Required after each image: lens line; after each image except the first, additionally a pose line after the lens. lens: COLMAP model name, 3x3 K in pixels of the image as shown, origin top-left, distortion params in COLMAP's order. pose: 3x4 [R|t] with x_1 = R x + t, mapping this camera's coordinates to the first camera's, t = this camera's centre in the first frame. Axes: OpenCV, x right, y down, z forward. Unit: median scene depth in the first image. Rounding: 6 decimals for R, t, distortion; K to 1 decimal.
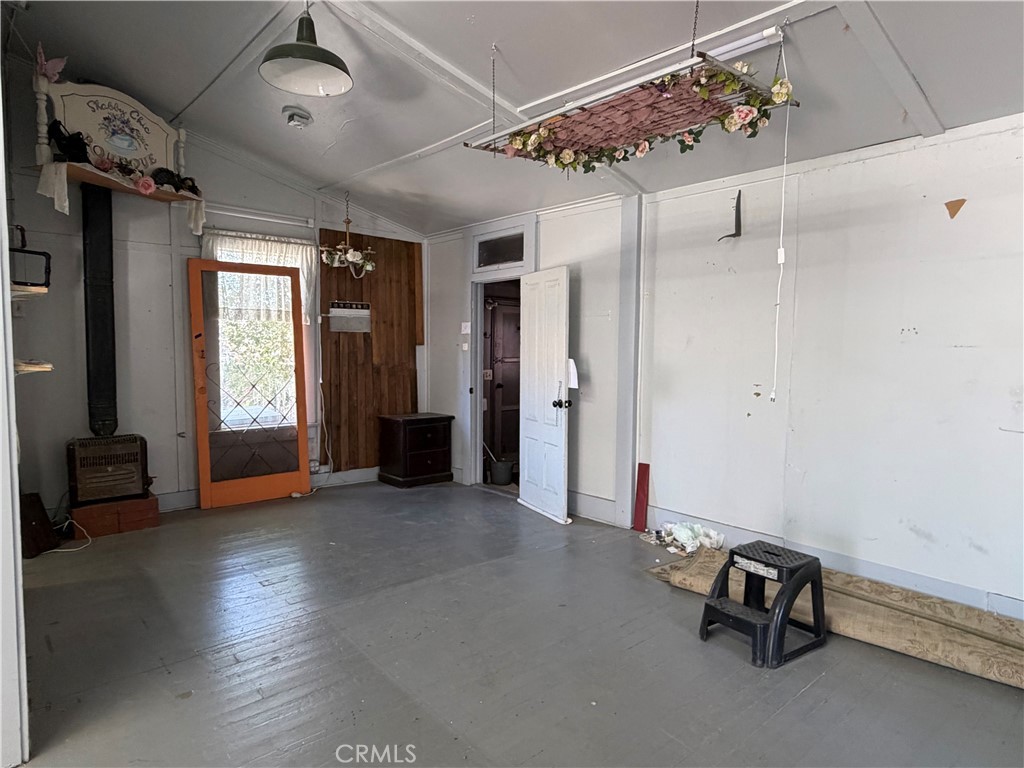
lens RADIAL K [[607.3, 0, 512.0], [0, 607.3, 384.0], [0, 0, 1]] dist [0.001638, 0.000431]
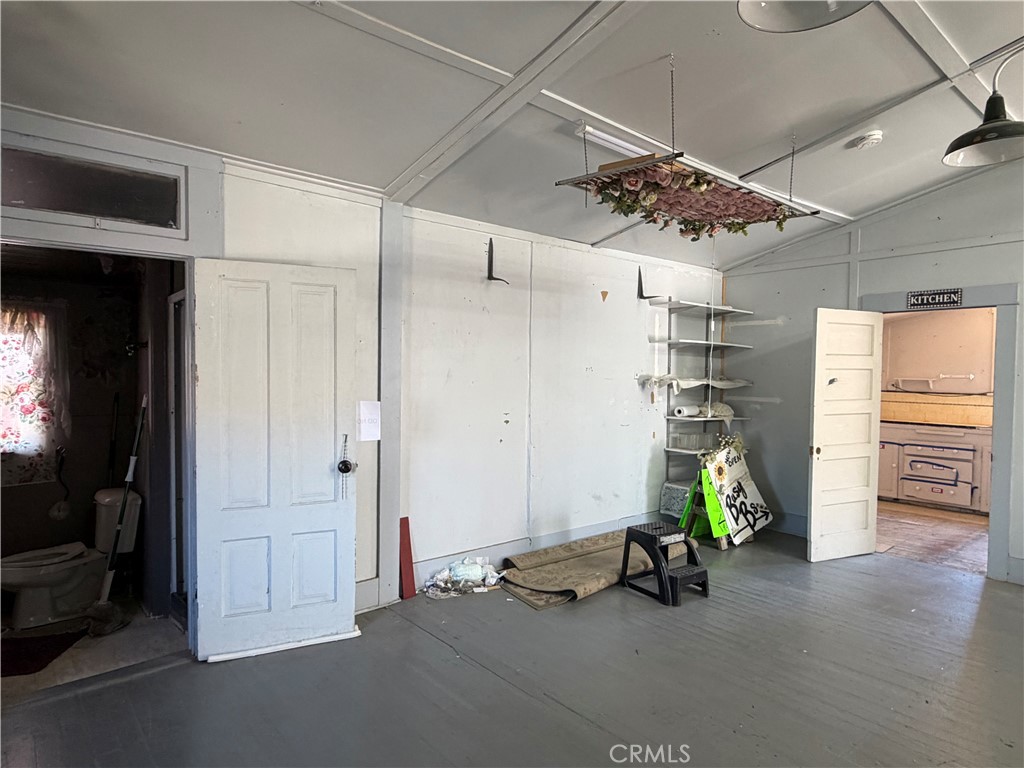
lens RADIAL K [[607.3, 0, 512.0], [0, 607.3, 384.0], [0, 0, 1]] dist [0.001638, 0.000431]
pose [[0.021862, -0.032489, 0.999233, -0.495293], [0.052672, 0.998121, 0.031300, -0.060180], [-0.998373, 0.051947, 0.023532, 0.645701]]
